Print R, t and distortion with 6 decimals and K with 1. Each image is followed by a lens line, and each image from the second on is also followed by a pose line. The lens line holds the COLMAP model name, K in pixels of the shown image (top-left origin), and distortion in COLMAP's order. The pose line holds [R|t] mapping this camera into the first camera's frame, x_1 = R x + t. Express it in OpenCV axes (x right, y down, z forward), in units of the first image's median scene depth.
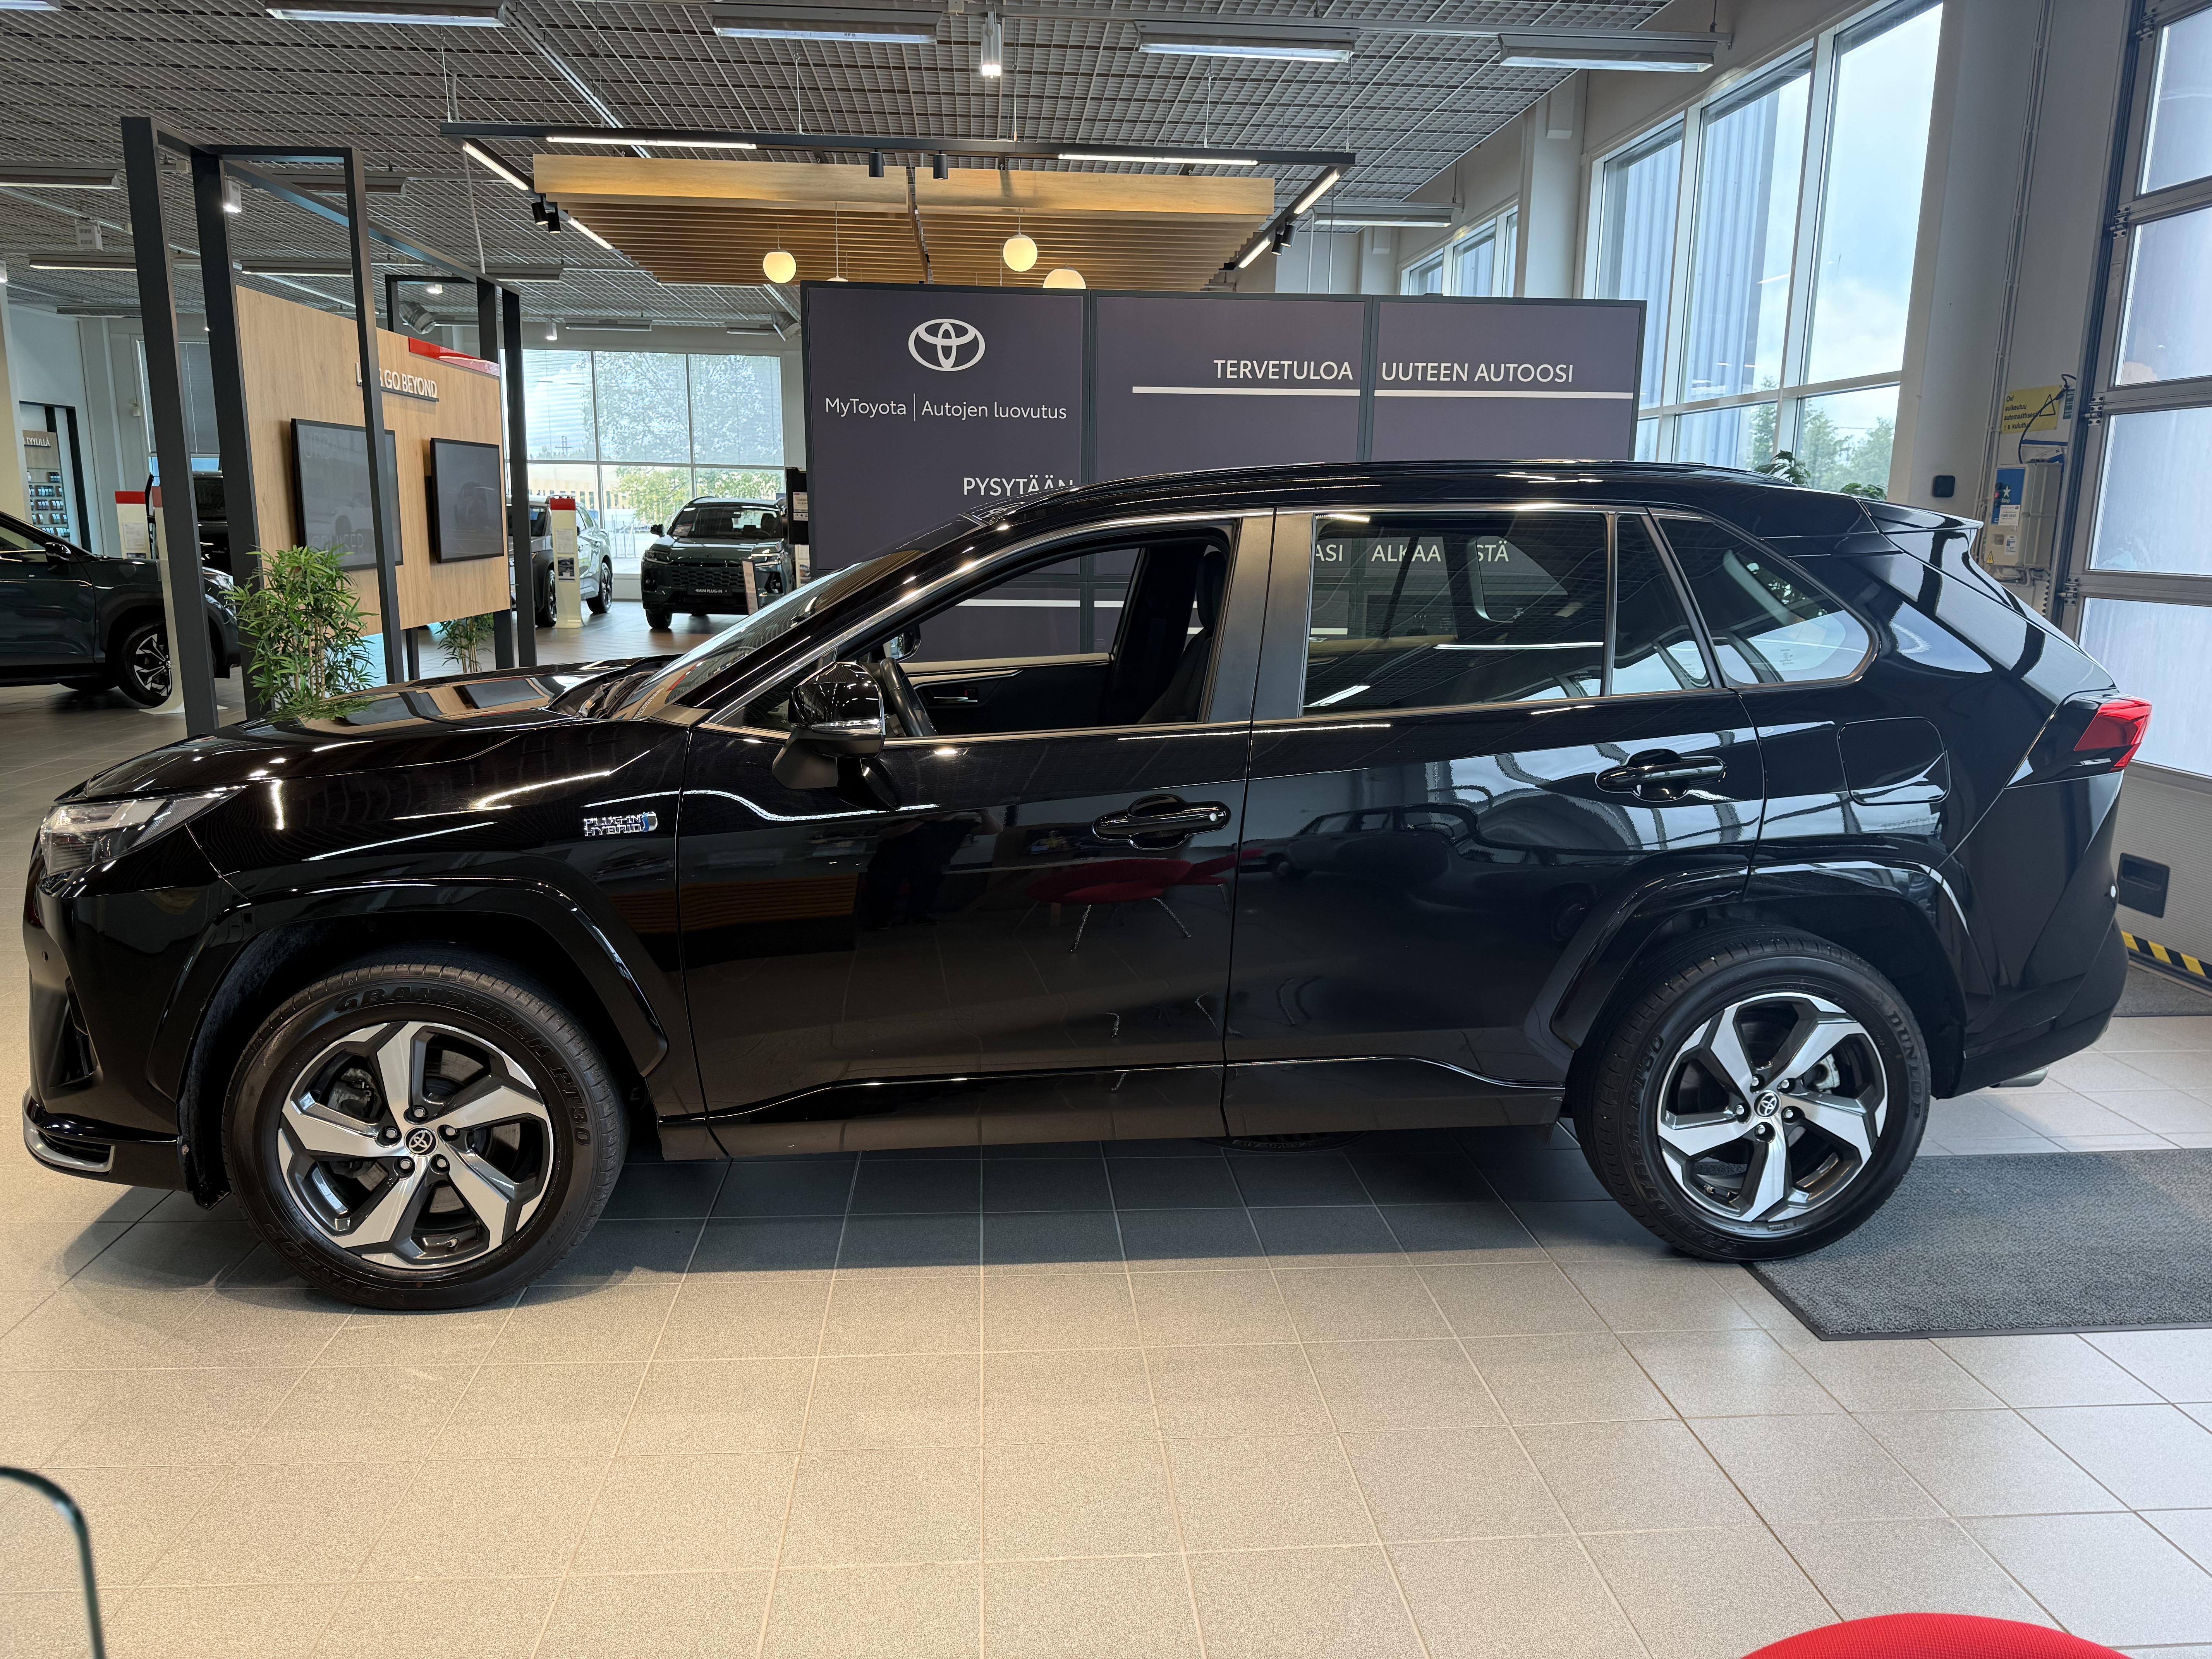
lens RADIAL K [[1524.4, 0, 1110.0], [0, 1524.4, 847.8], [0, 0, 1]] dist [0.127487, -0.175451]
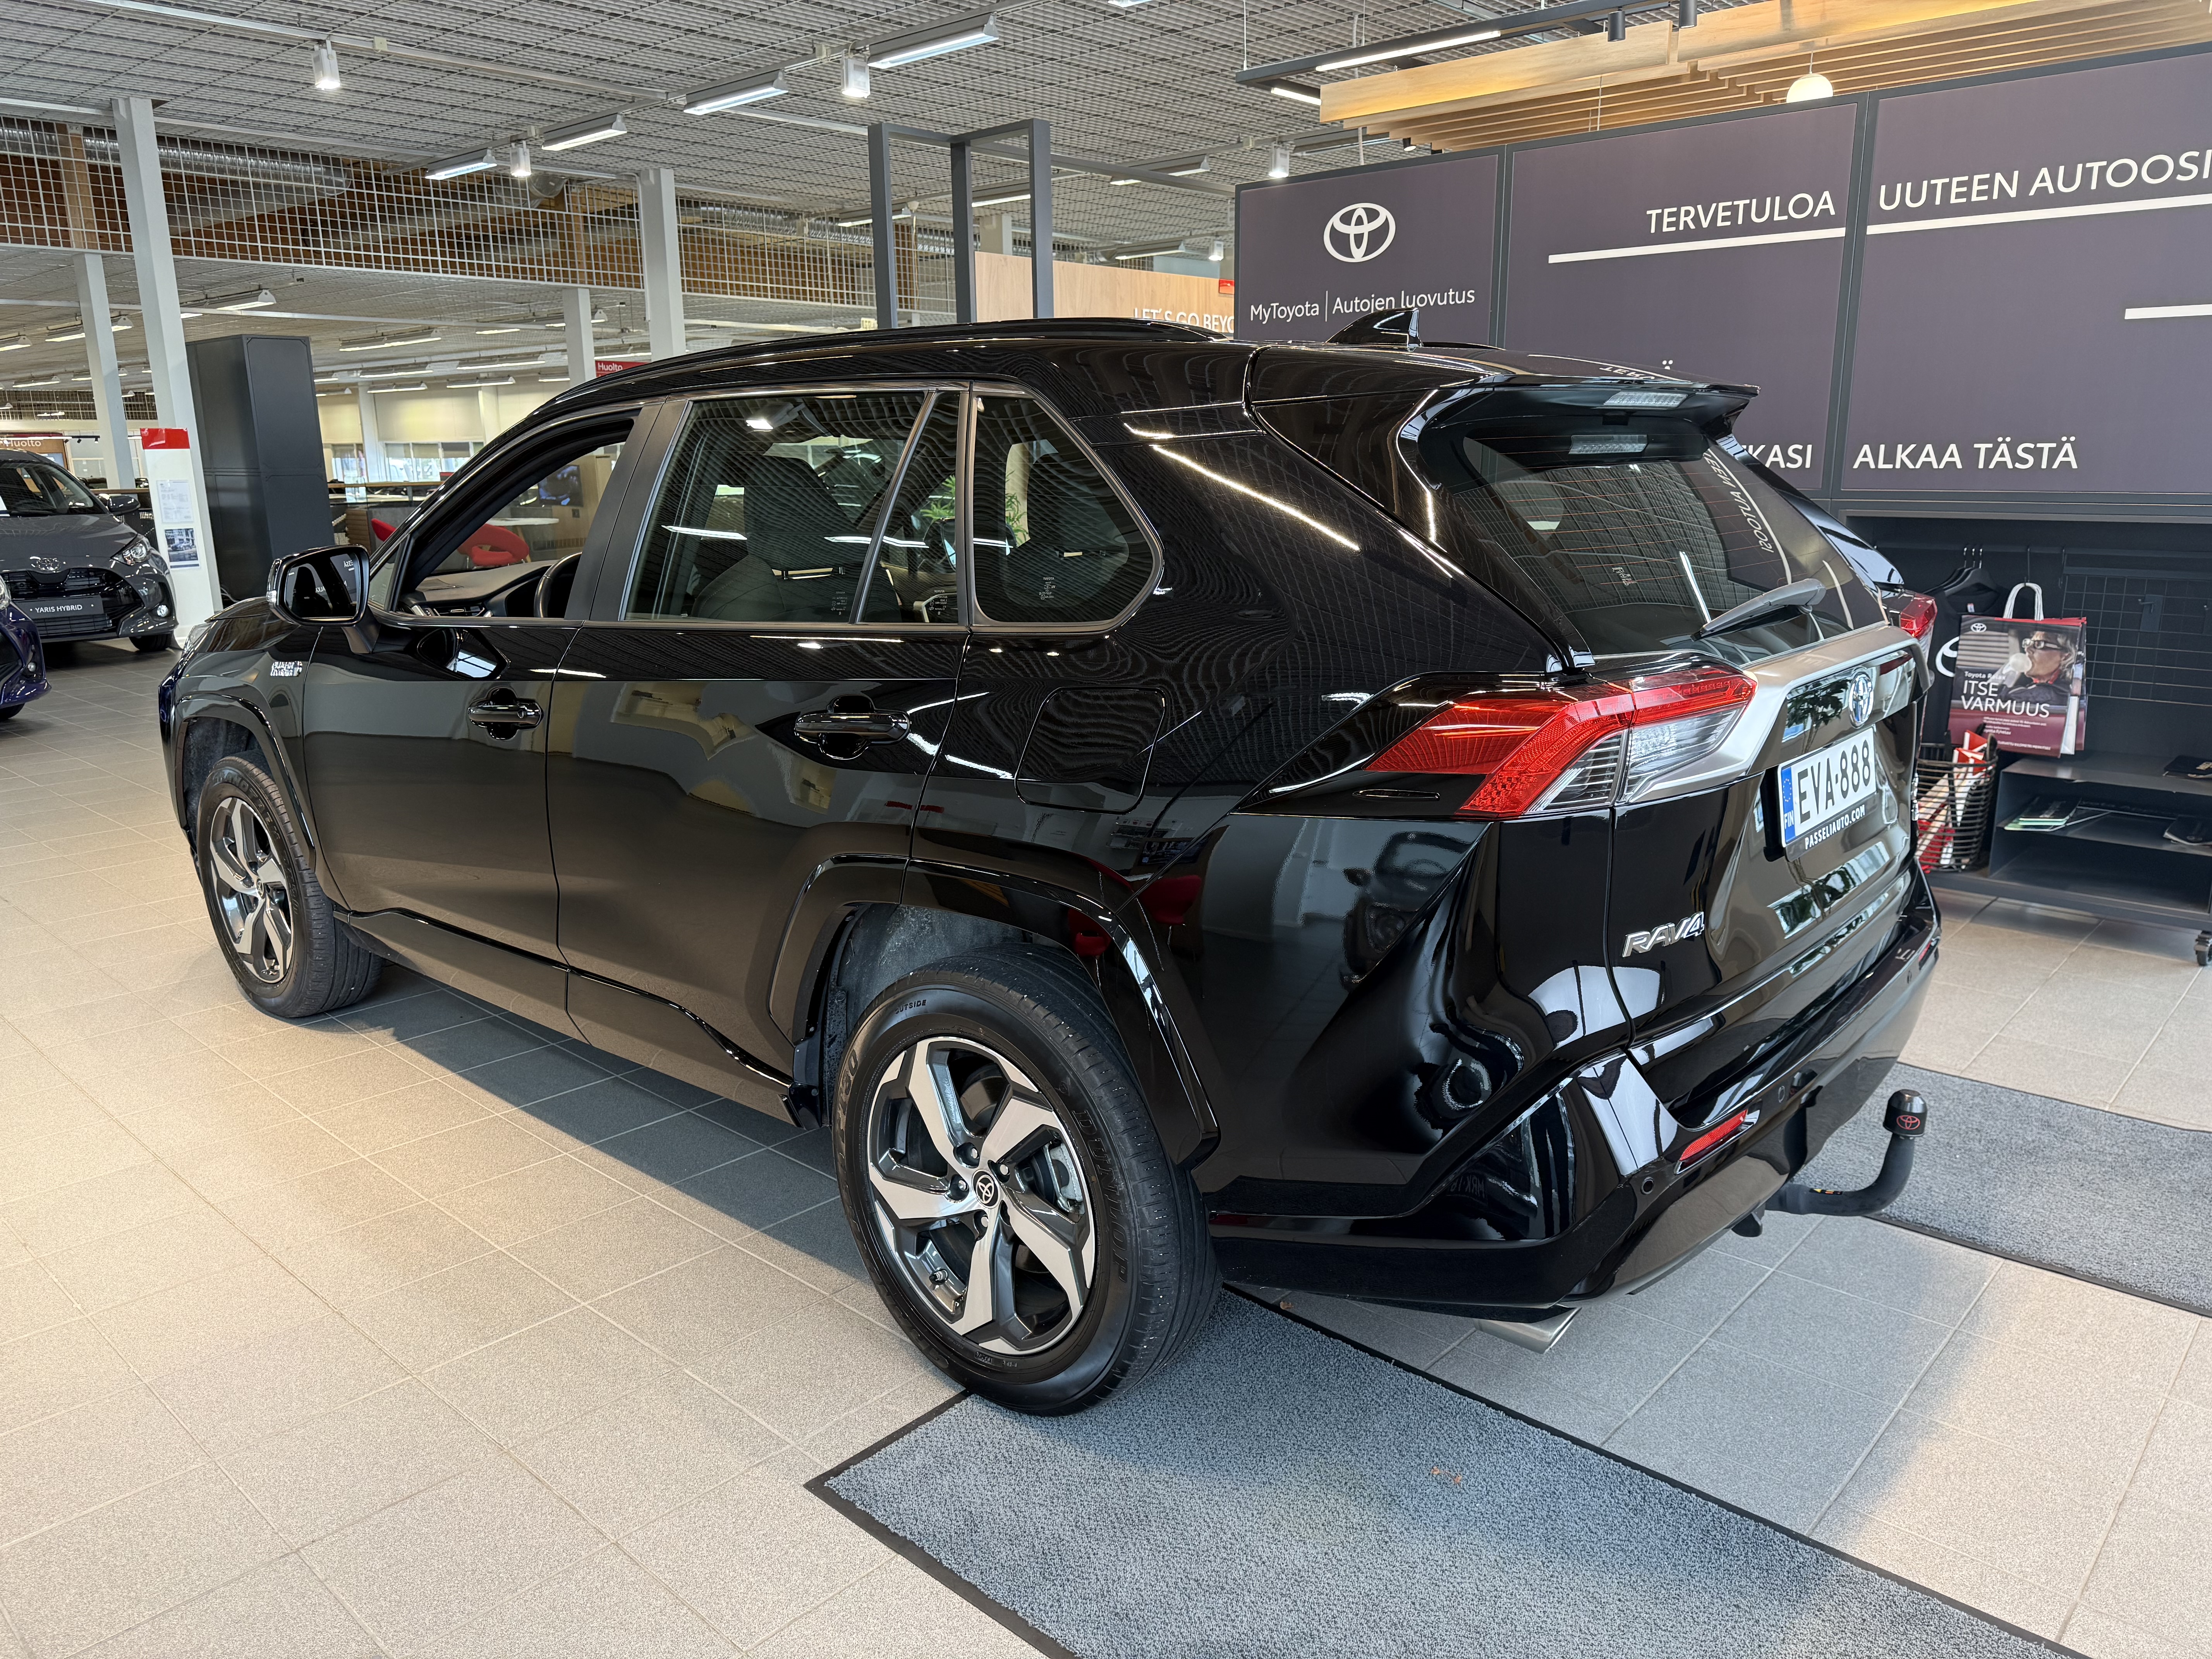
lens RADIAL K [[1580.1, 0, 1106.0], [0, 1580.1, 829.5], [0, 0, 1]] dist [-0.003479, -0.003531]
pose [[0.679799, 0.153274, -0.717203, 0.509378], [-0.134623, 0.987380, 0.083411, -0.038584], [0.720937, 0.039849, 0.691854, 0.269525]]
